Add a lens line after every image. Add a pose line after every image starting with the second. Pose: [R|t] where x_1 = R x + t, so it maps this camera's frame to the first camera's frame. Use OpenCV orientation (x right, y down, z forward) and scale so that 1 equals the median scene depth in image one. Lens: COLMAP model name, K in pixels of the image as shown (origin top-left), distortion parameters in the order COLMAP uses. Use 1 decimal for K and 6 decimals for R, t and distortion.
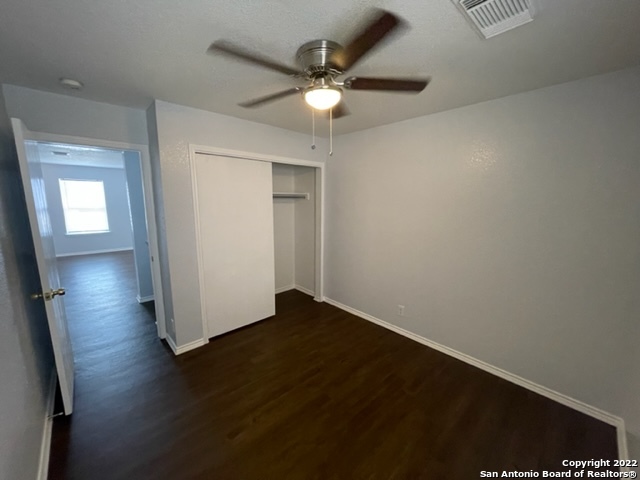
lens RADIAL K [[257.7, 0, 319.5], [0, 257.7, 242.2], [0, 0, 1]] dist [-0.001714, -0.000075]
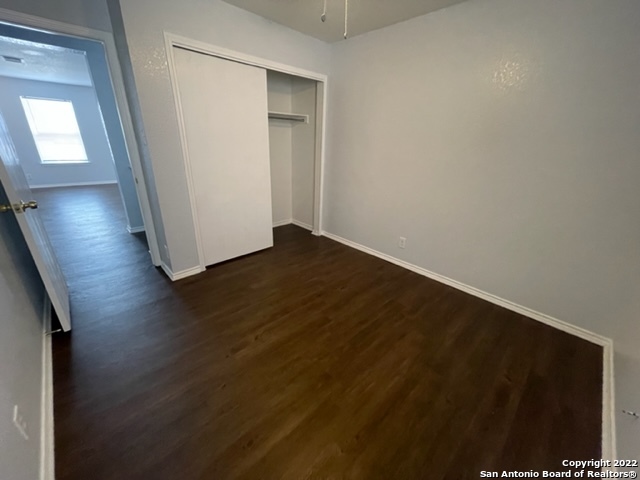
lens RADIAL K [[257.7, 0, 319.5], [0, 257.7, 242.2], [0, 0, 1]] dist [-0.001714, -0.000075]
pose [[0.999502, 0.018470, 0.025596, -0.026236], [-0.023494, 0.976867, 0.212552, 0.071225], [-0.021078, -0.213048, 0.976814, 0.059152]]
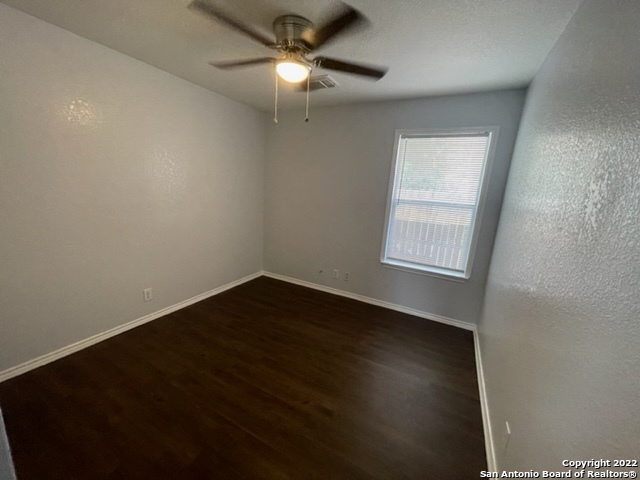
lens RADIAL K [[257.7, 0, 319.5], [0, 257.7, 242.2], [0, 0, 1]] dist [-0.001714, -0.000075]
pose [[-0.329965, -0.226974, 0.916300, -0.699796], [0.091826, 0.958343, 0.270456, -0.090105], [-0.939516, 0.173381, -0.295377, 0.787361]]
